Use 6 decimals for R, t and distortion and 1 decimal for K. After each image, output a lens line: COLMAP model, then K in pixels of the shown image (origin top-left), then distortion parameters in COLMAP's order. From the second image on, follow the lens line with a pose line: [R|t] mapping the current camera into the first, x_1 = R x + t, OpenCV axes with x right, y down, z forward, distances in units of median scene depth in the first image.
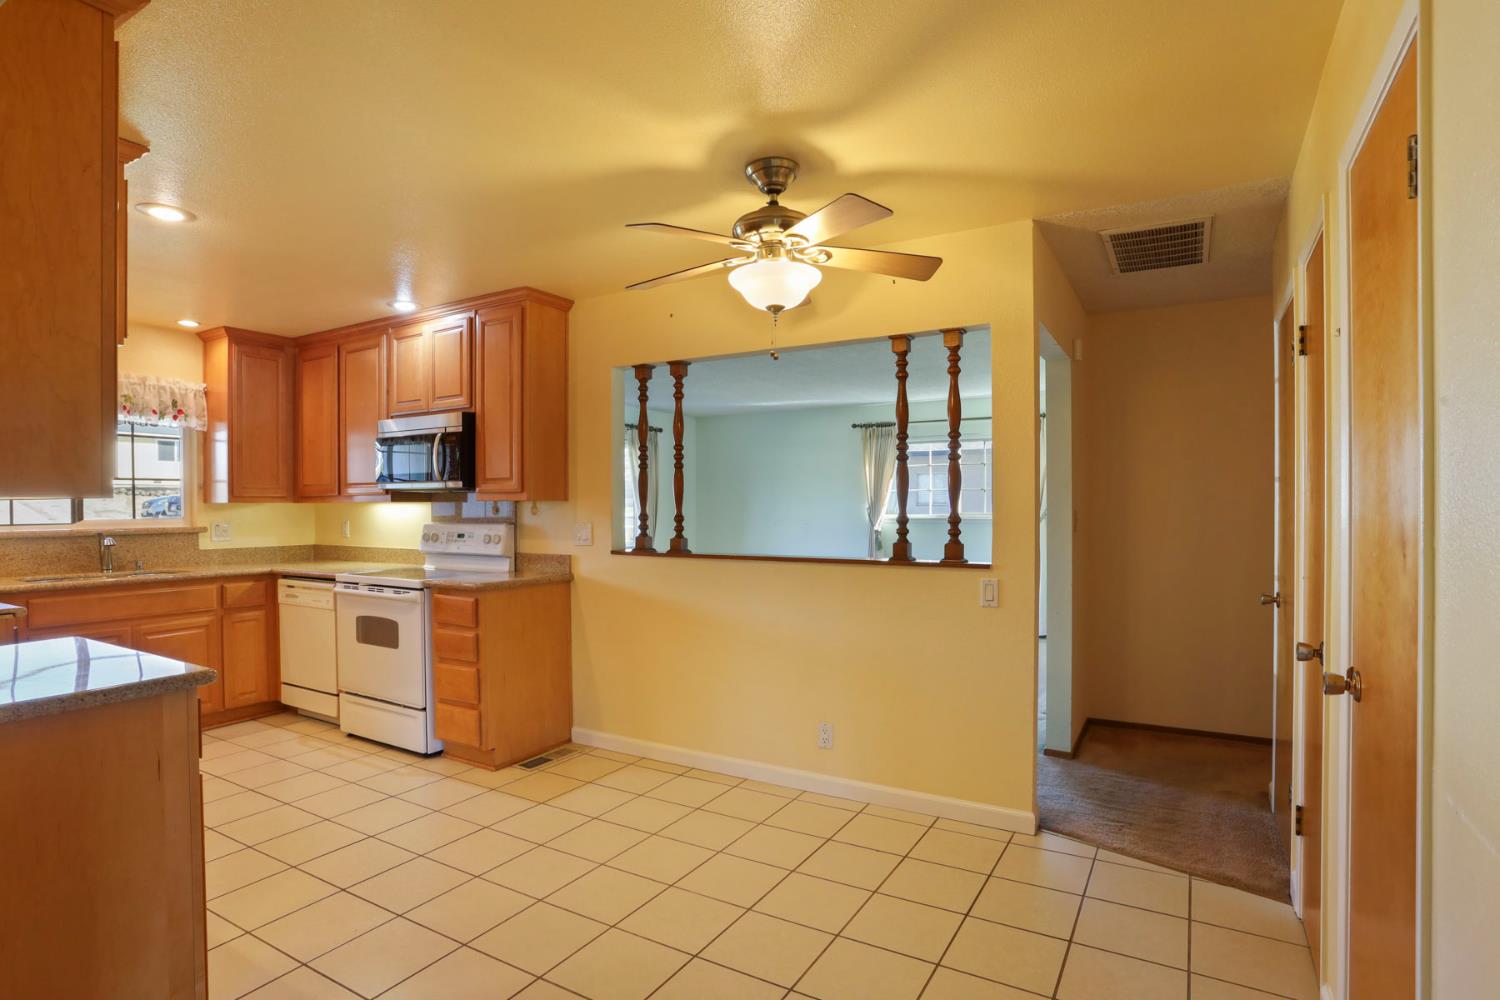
lens RADIAL K [[756.6, 0, 745.3], [0, 756.6, 499.5], [0, 0, 1]] dist [-0.082497, 0.045364]
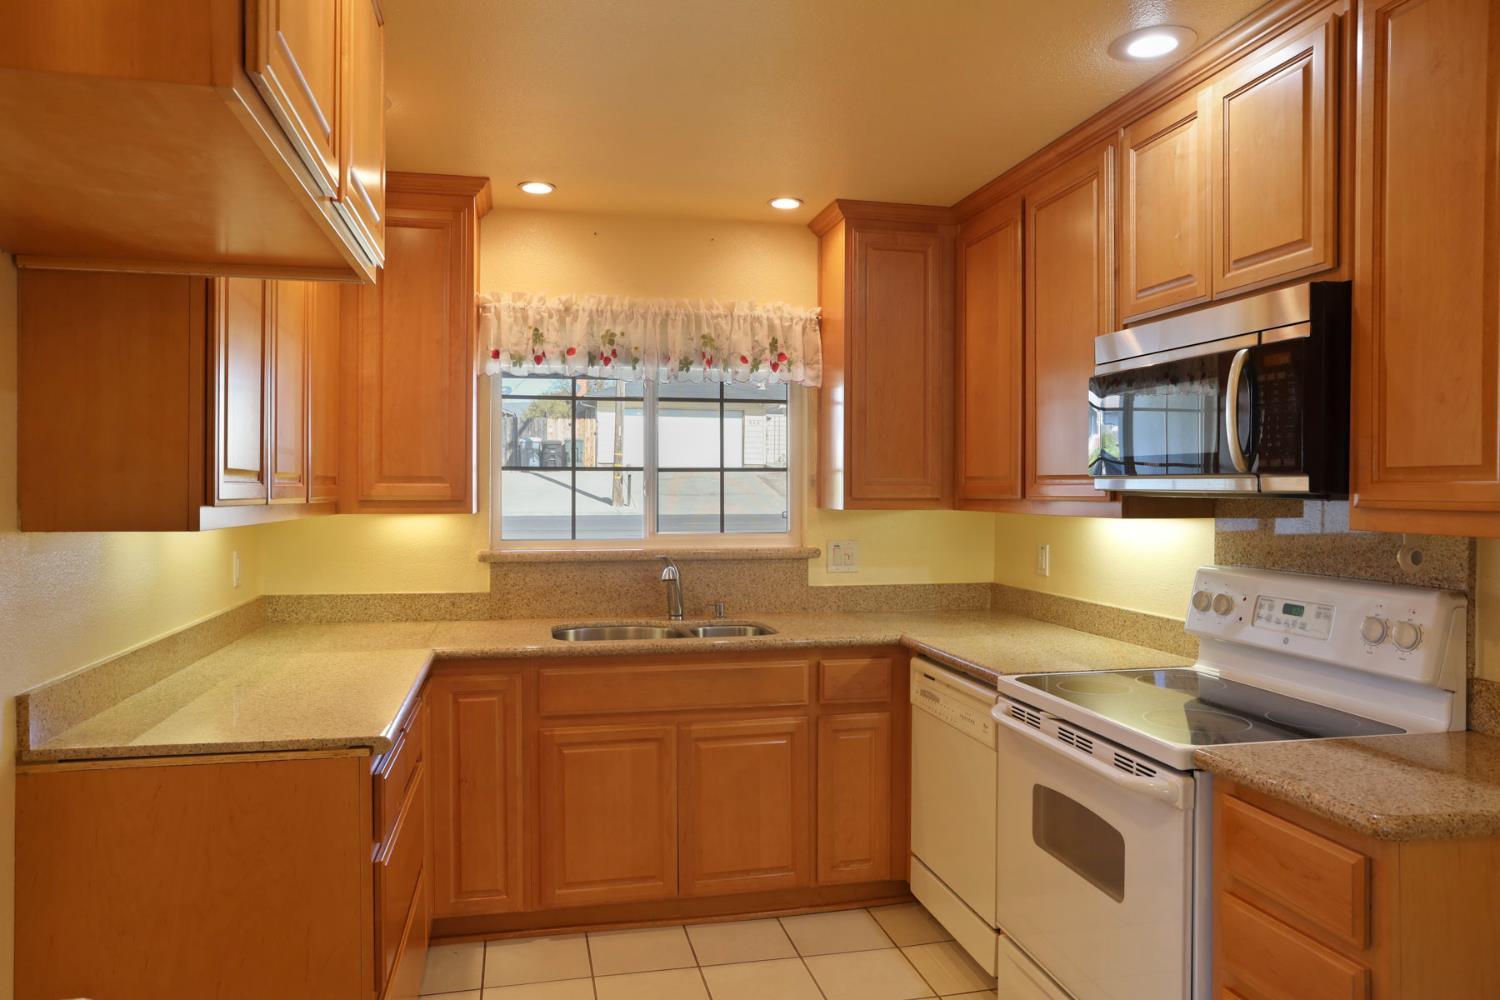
lens RADIAL K [[978.6, 0, 750.0], [0, 978.6, 500.0], [0, 0, 1]] dist [-0.033143, 0.045508]
pose [[0.670943, 0.018959, -0.741266, -0.194360], [-0.003193, 0.999738, 0.022679, -0.020631], [0.741502, -0.012850, 0.670828, 0.446657]]
